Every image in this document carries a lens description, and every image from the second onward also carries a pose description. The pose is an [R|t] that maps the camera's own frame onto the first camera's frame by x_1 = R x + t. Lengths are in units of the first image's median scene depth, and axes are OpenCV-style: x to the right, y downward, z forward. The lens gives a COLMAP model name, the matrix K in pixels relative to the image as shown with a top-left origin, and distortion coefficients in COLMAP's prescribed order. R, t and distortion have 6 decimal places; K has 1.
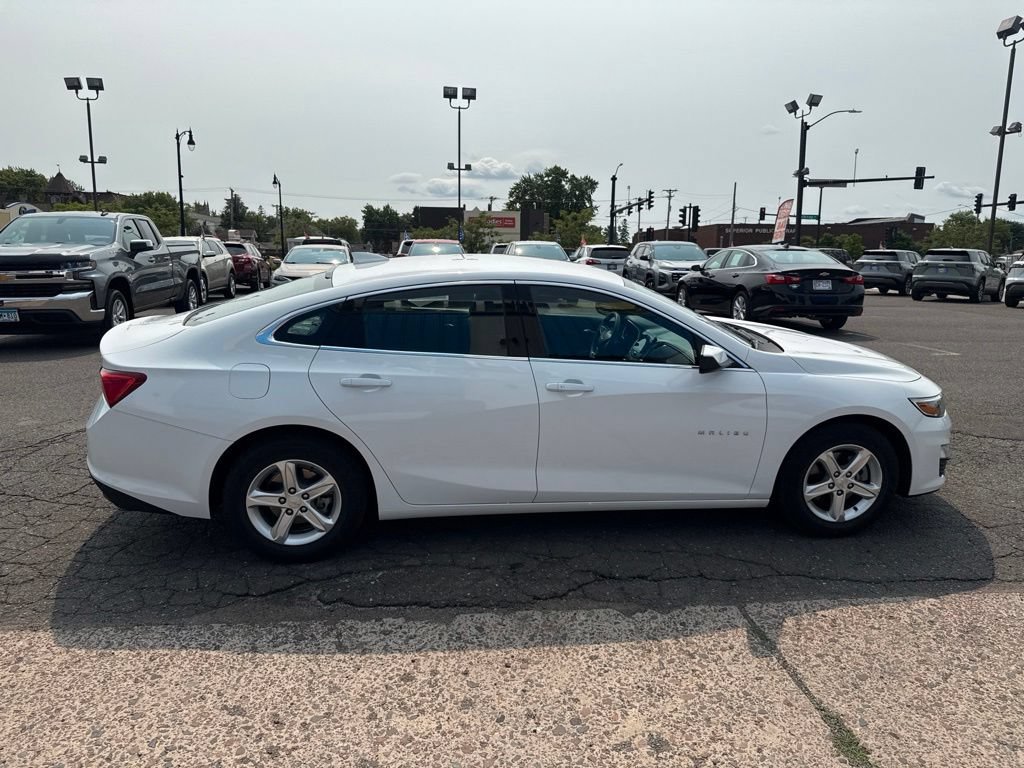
lens RADIAL K [[717.6, 0, 517.6], [0, 717.6, 386.2], [0, 0, 1]] dist [0.035155, -0.042866]
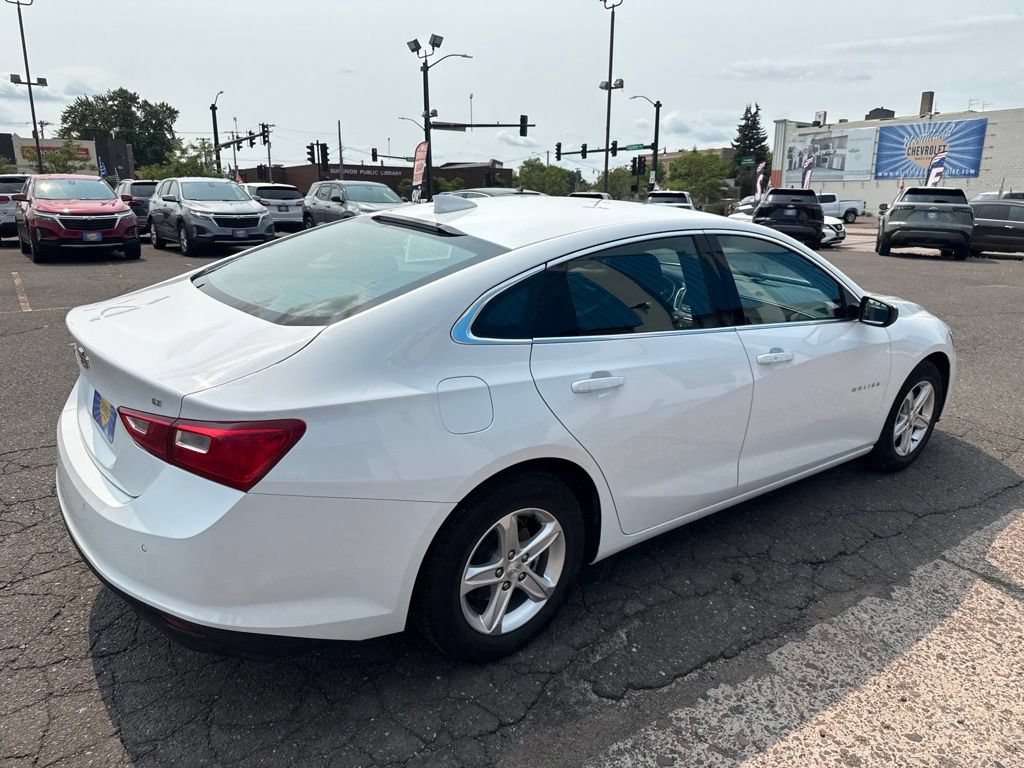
lens RADIAL K [[717.6, 0, 519.3], [0, 717.6, 392.5], [0, 0, 1]] dist [0.035155, -0.042866]
pose [[0.859140, -0.135150, 0.493572, -0.592049], [0.092212, 0.989593, 0.110462, -0.076969], [-0.503364, -0.049389, 0.862662, 0.401616]]
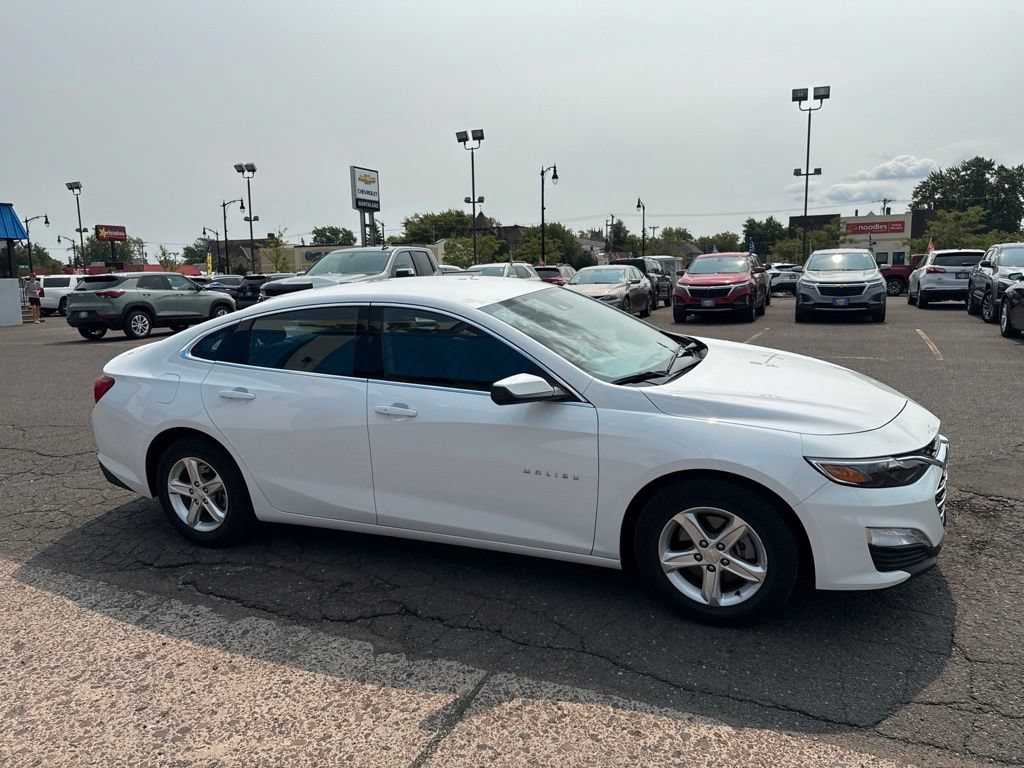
lens RADIAL K [[717.6, 0, 514.8], [0, 717.6, 384.6], [0, 0, 1]] dist [0.035155, -0.042866]
pose [[0.867471, 0.046077, -0.495349, 0.679658], [-0.058187, 0.998265, -0.009042, -0.034669], [0.494072, 0.036667, 0.868647, 0.217049]]
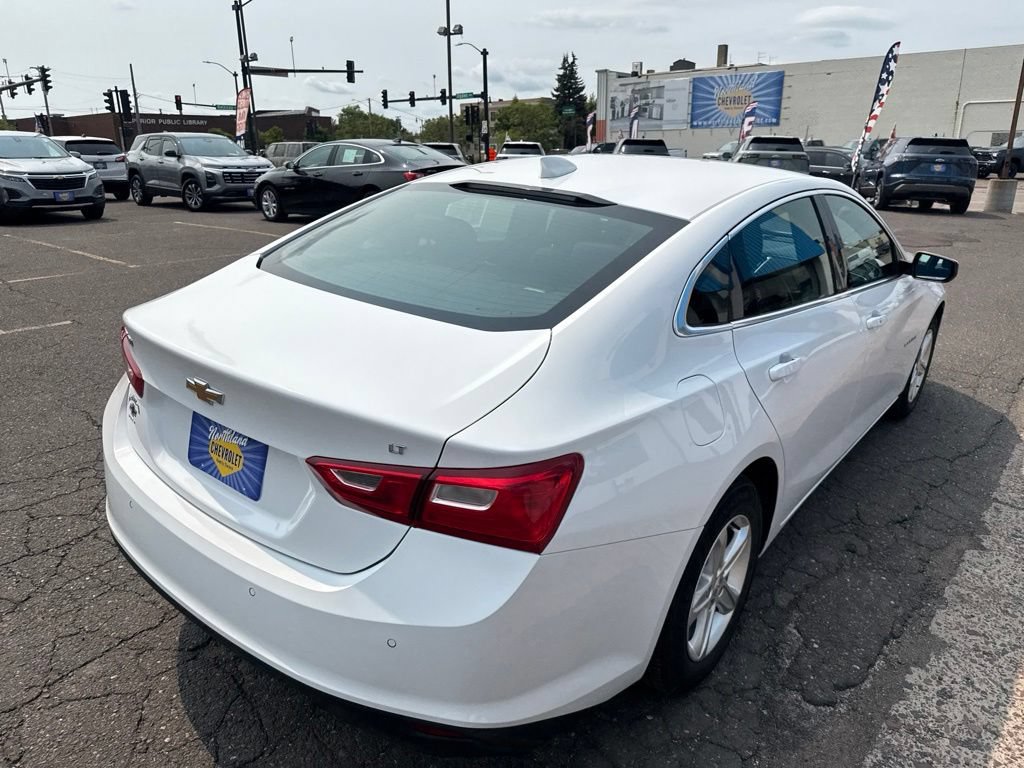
lens RADIAL K [[717.6, 0, 517.1], [0, 717.6, 381.4], [0, 0, 1]] dist [0.035155, -0.042866]
pose [[0.716998, -0.223981, 0.660110, -0.758617], [0.134680, 0.973641, 0.184078, -0.134149], [-0.683941, -0.043080, 0.728265, 0.651502]]
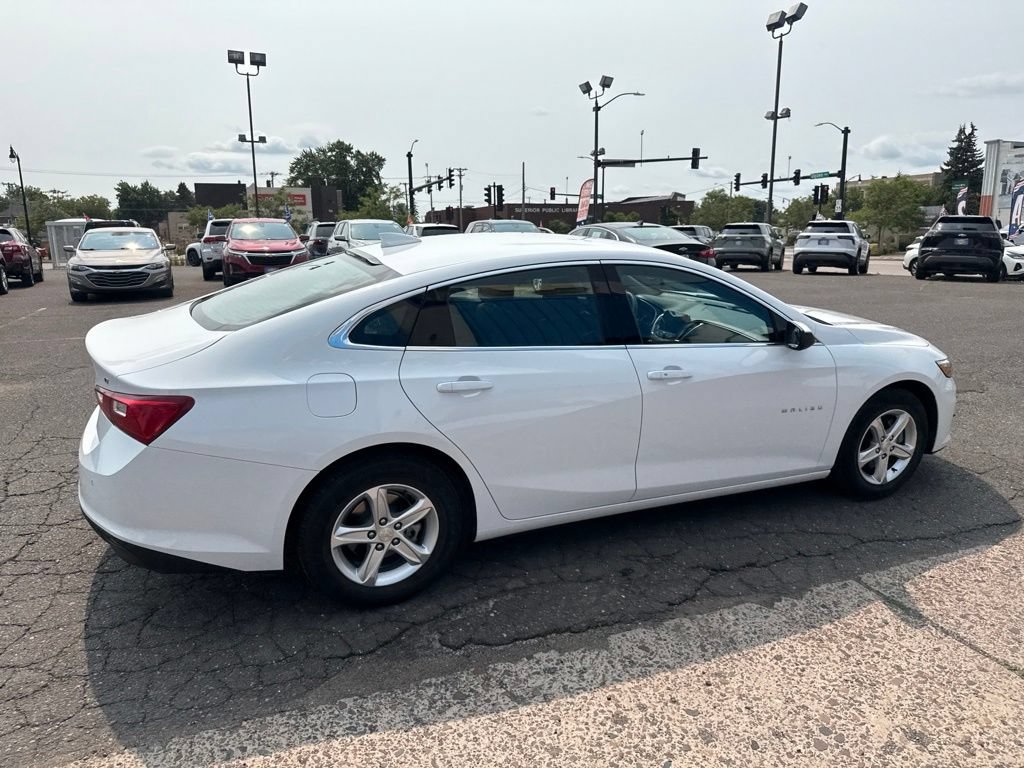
lens RADIAL K [[717.6, 0, 518.9], [0, 717.6, 395.0], [0, 0, 1]] dist [0.035155, -0.042866]
pose [[0.958288, -0.079421, 0.274548, -0.361858], [0.068475, 0.996437, 0.049243, -0.030340], [-0.277481, -0.028390, 0.960312, 0.152862]]
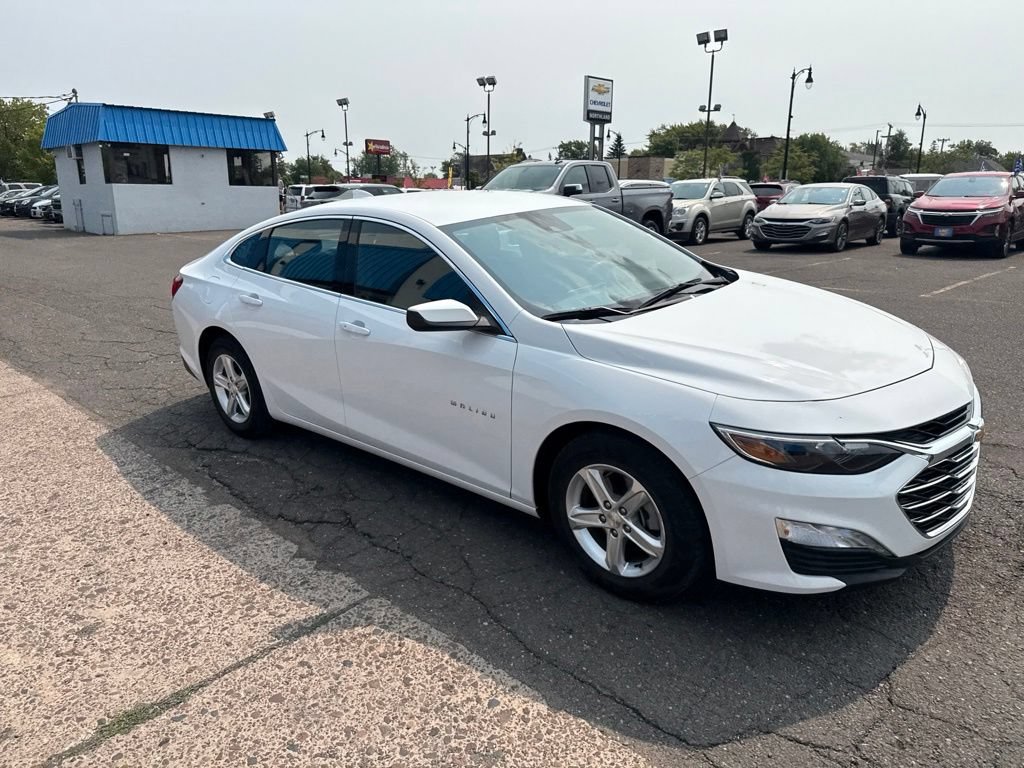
lens RADIAL K [[717.6, 0, 506.0], [0, 717.6, 381.2], [0, 0, 1]] dist [0.035155, -0.042866]
pose [[0.651724, 0.181611, -0.736392, 0.915612], [-0.129131, 0.983303, 0.128221, -0.077287], [0.747383, 0.011527, 0.664293, 0.485897]]
